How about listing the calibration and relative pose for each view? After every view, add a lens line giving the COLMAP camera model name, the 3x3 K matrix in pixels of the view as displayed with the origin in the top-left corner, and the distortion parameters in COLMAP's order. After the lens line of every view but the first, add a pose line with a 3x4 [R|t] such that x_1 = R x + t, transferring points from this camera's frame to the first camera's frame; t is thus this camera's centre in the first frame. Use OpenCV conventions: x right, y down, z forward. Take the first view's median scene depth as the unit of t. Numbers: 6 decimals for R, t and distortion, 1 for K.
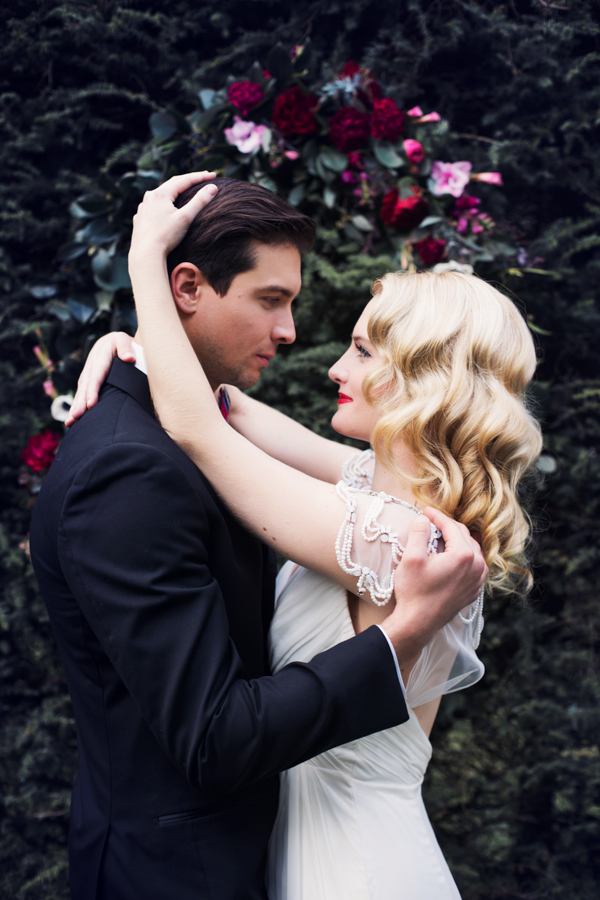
lens RADIAL K [[1323.4, 0, 300.0], [0, 1323.4, 450.0], [0, 0, 1]] dist [-0.130830, 0.158494]
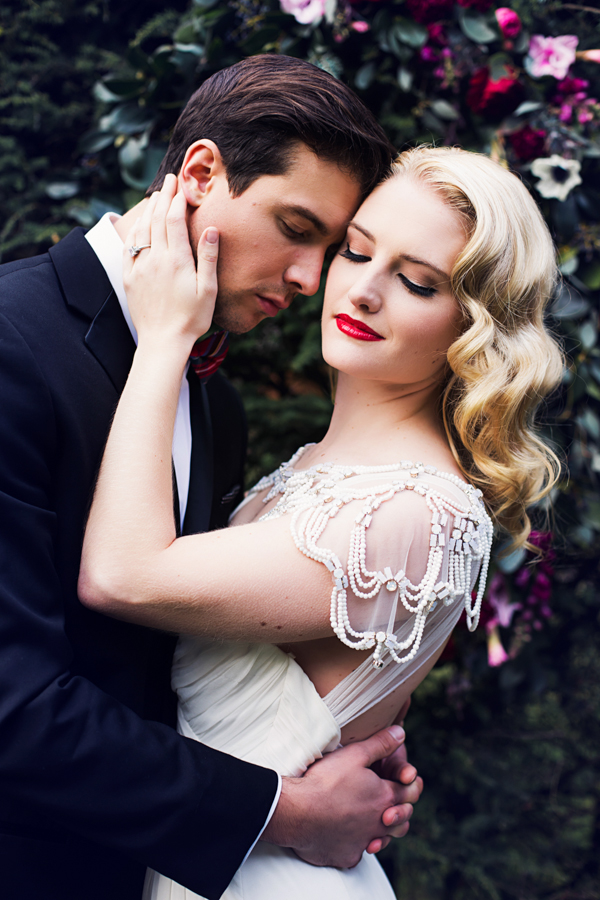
lens RADIAL K [[1353.7, 0, 300.0], [0, 1353.7, 450.0], [0, 0, 1]] dist [-0.139054, 0.092700]
pose [[0.999690, 0.009740, -0.022911, -0.022495], [-0.008359, 0.998186, 0.059622, -0.007558], [0.023450, -0.059412, 0.997958, 0.142232]]
